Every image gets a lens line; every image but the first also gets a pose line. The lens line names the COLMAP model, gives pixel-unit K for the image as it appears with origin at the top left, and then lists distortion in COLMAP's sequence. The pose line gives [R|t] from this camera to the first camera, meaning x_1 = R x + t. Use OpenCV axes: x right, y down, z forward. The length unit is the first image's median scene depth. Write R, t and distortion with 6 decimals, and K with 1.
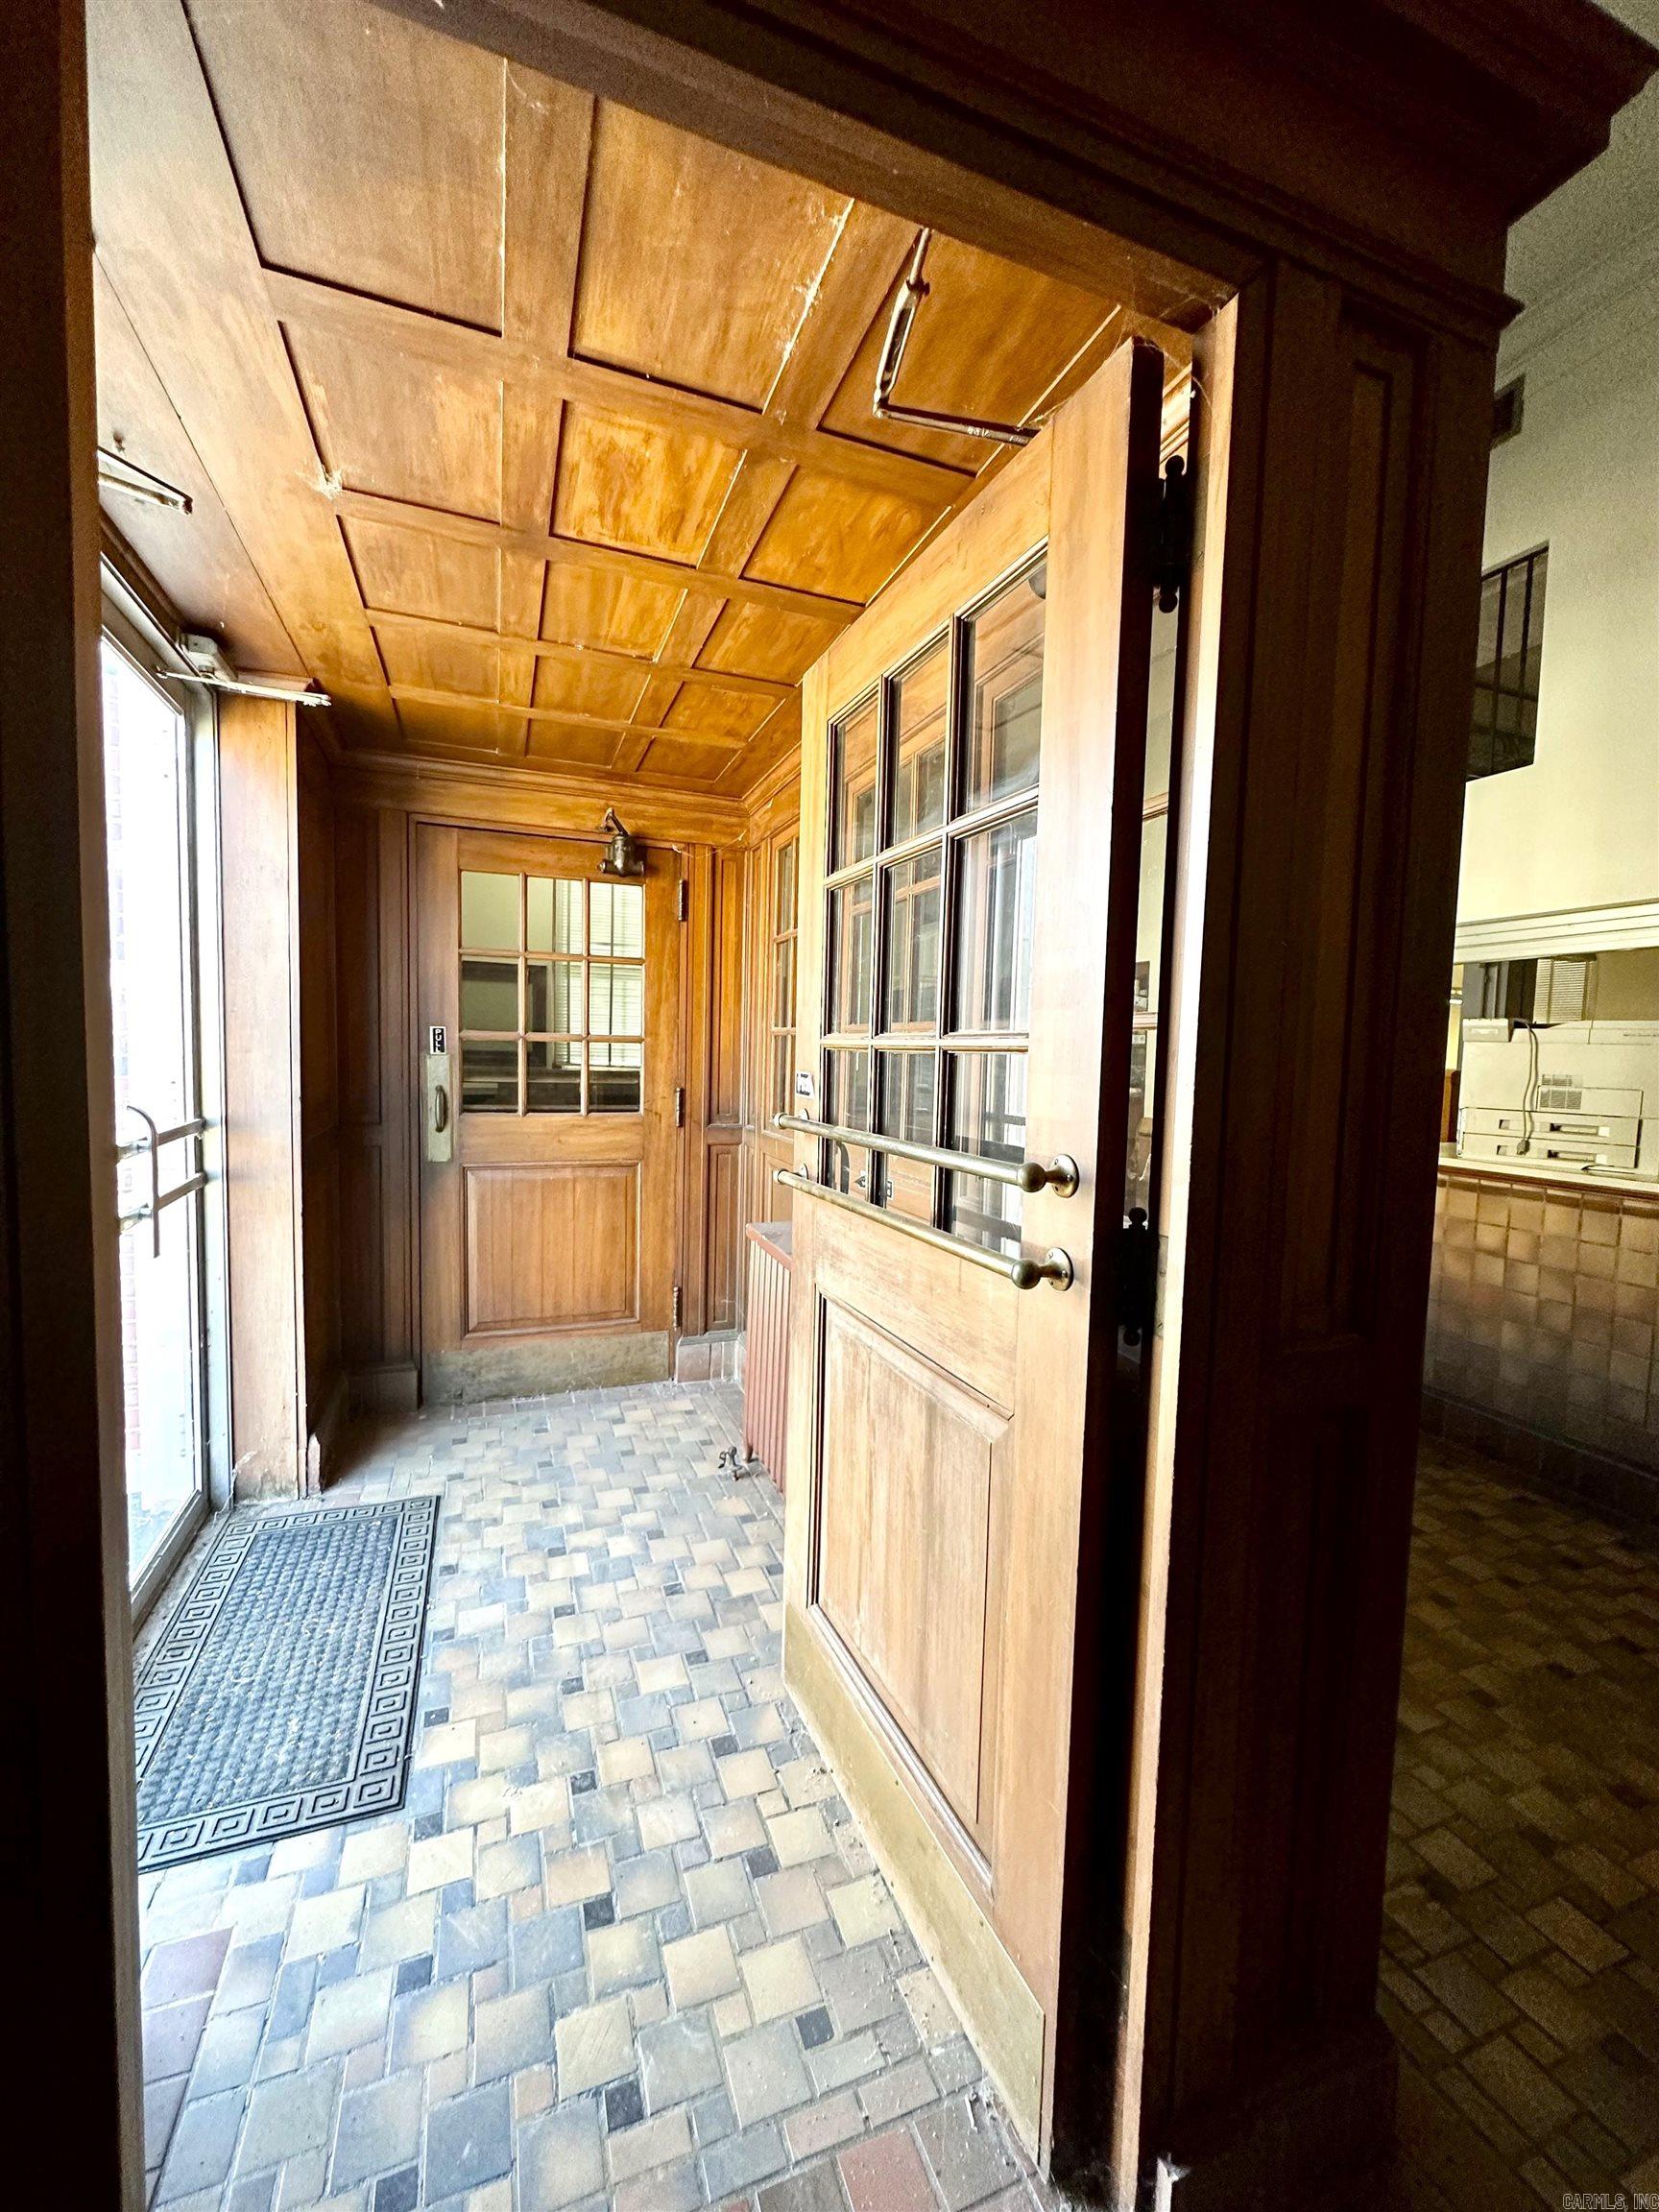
lens RADIAL K [[880.4, 0, 832.0], [0, 880.4, 1105.1], [0, 0, 1]] dist [0.001254, 0.000507]
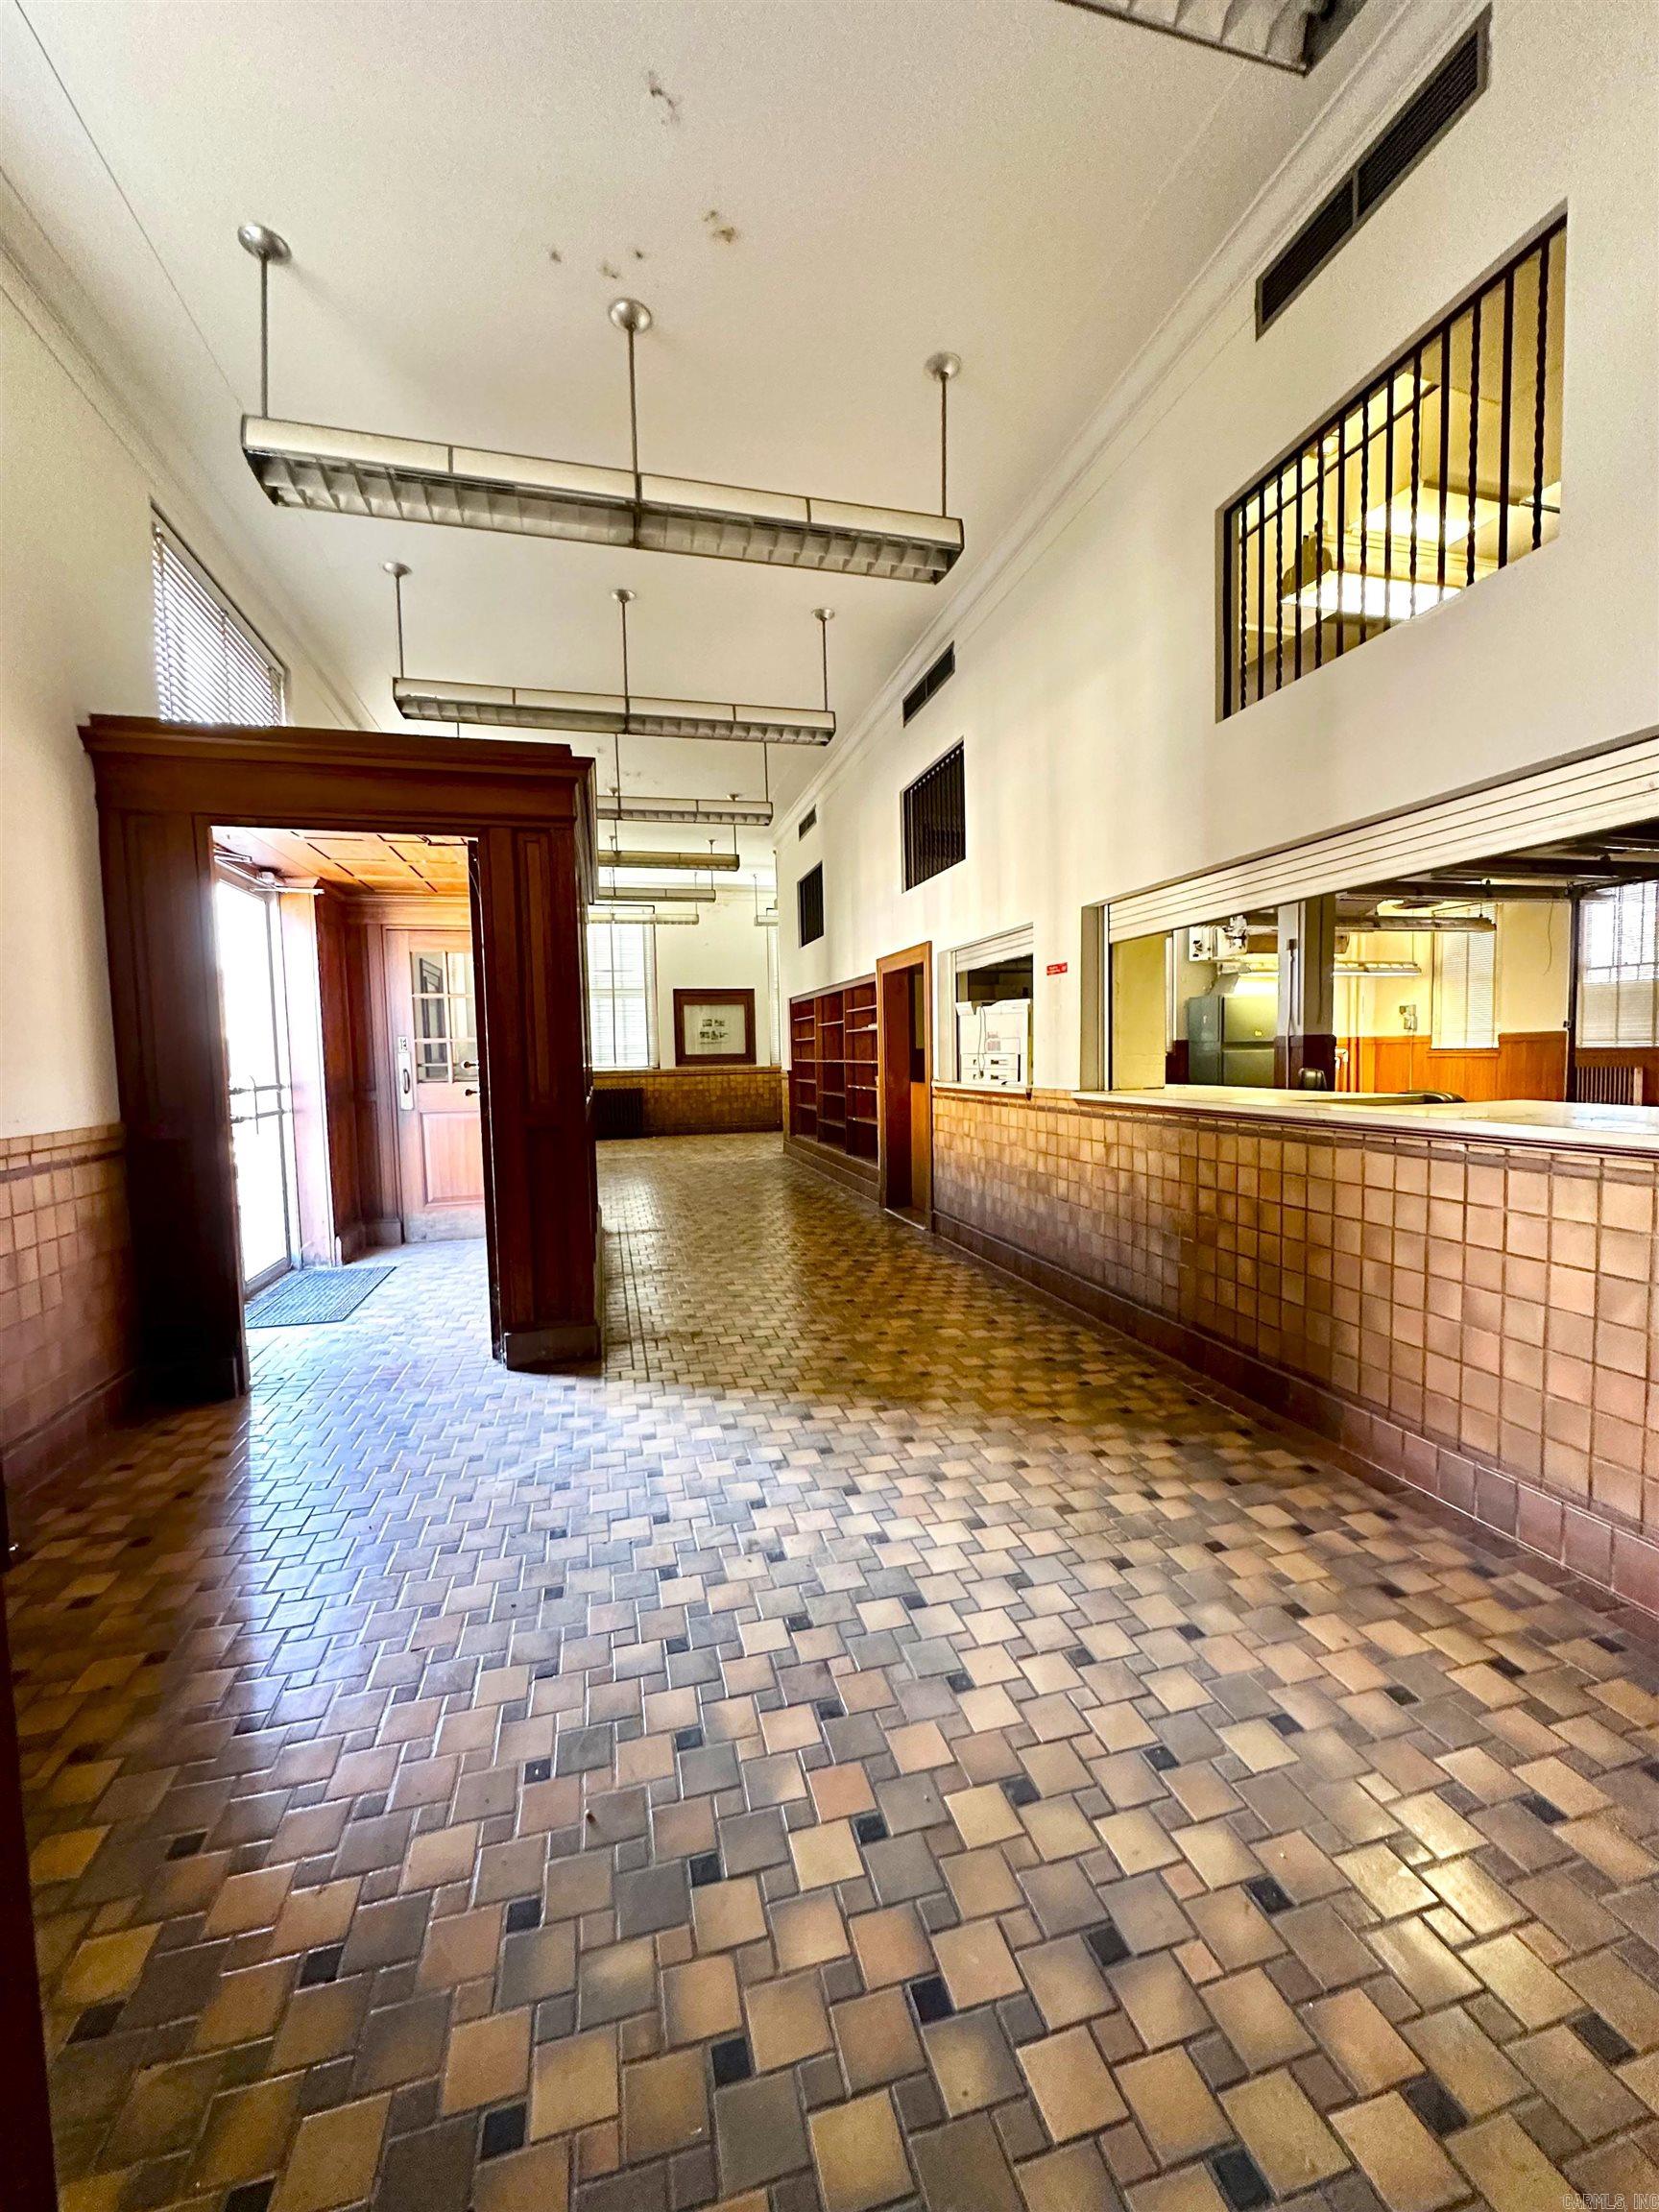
lens RADIAL K [[880.4, 0, 831.0], [0, 880.4, 1109.5], [0, 0, 1]] dist [0.001254, 0.000507]
pose [[0.992336, -0.040646, -0.116691, 0.700883], [0.040451, 0.999173, -0.004032, 0.114350], [0.116759, -0.000719, 0.993160, -0.788683]]
